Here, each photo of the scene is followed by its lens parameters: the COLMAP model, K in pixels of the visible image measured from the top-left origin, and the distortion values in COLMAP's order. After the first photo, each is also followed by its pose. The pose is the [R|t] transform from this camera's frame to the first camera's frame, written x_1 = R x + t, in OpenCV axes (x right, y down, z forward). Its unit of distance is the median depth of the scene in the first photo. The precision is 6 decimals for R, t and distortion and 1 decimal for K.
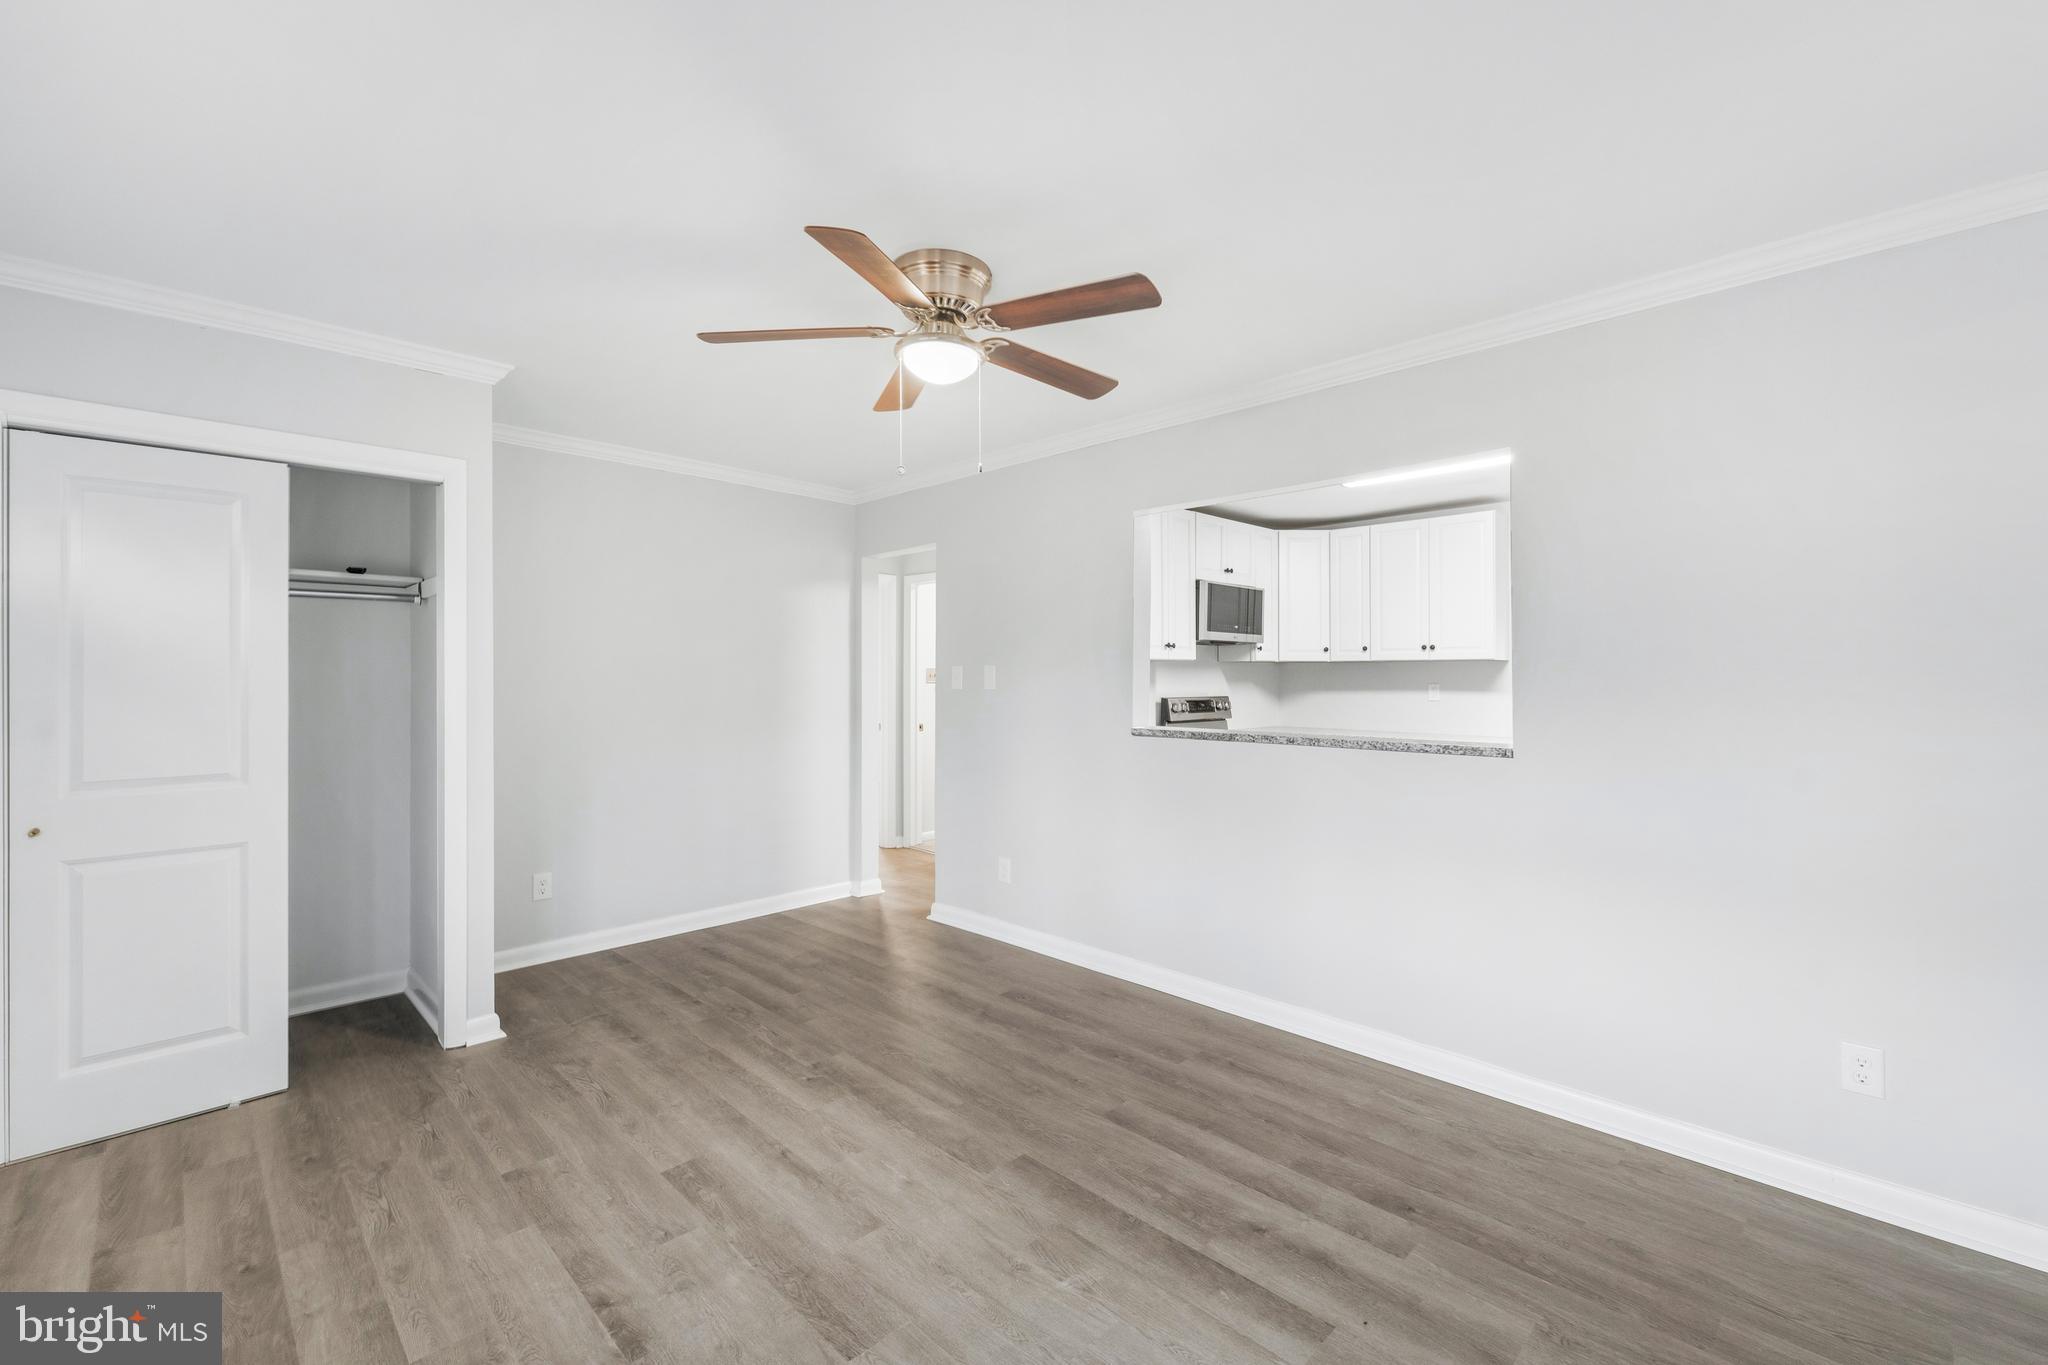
lens RADIAL K [[845.7, 0, 1048.6], [0, 845.7, 686.9], [0, 0, 1]] dist [0.000506, -0.000094]
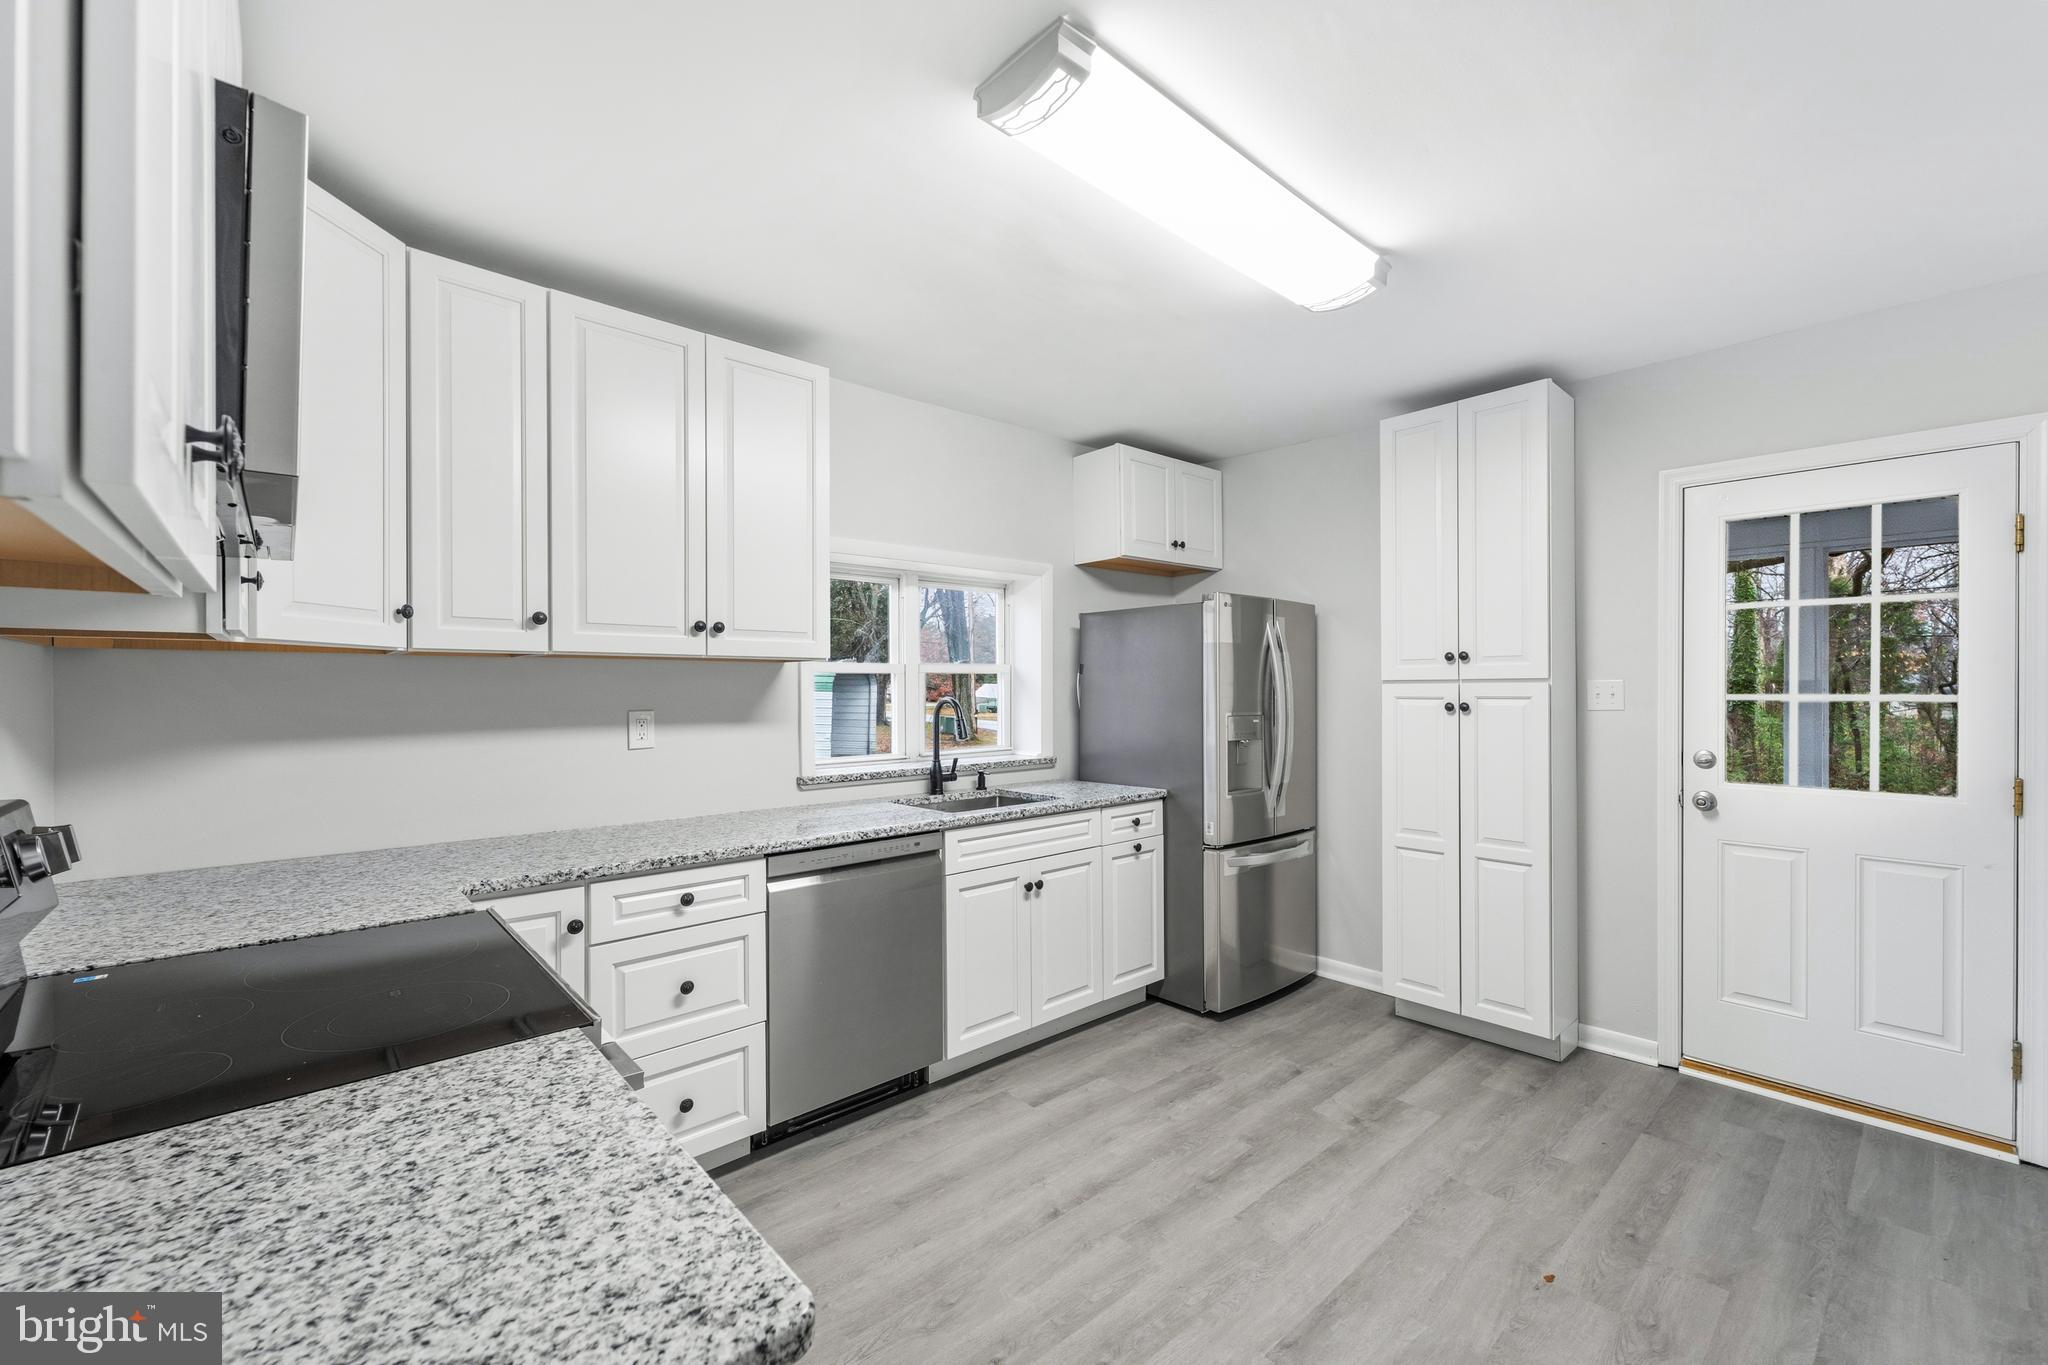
lens RADIAL K [[845.7, 0, 1048.6], [0, 845.7, 686.9], [0, 0, 1]] dist [0.000506, -0.000094]
pose [[0.052585, 0.002461, 0.998613, 0.025288], [0.014758, 0.999886, -0.003242, -0.011782], [-0.998507, 0.014908, 0.052542, 0.771203]]
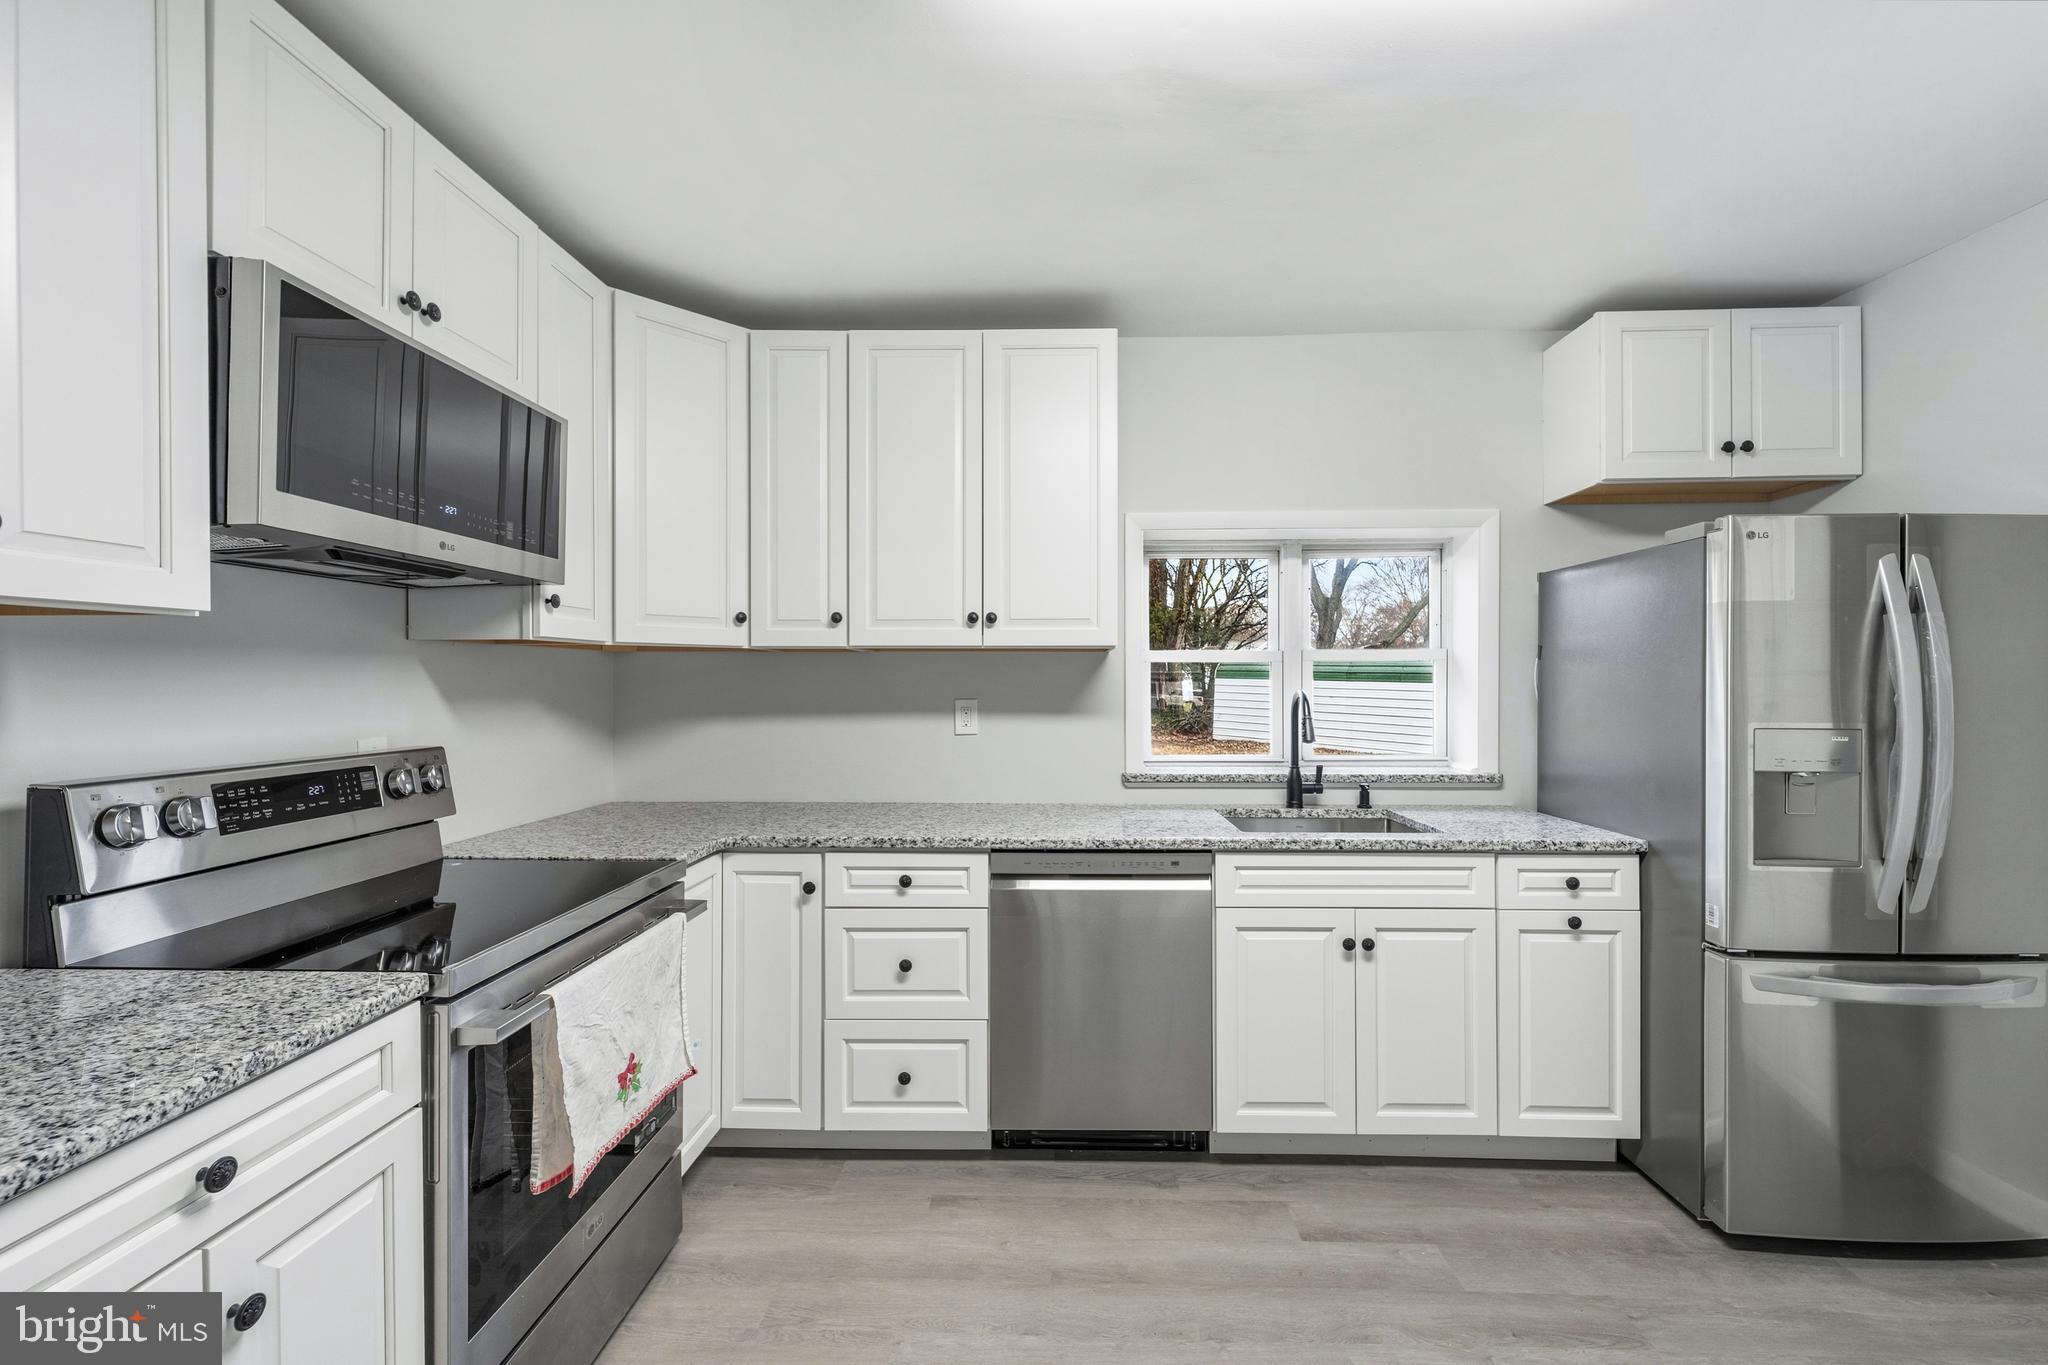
lens RADIAL K [[836.2, 0, 1037.3], [0, 836.2, 683.4], [0, 0, 1]] dist [0.000899, -0.000199]
pose [[0.739670, -0.001254, 0.672968, 0.170341], [0.007228, 0.999955, -0.006082, -0.009706], [-0.672931, 0.009363, 0.739646, 0.632152]]
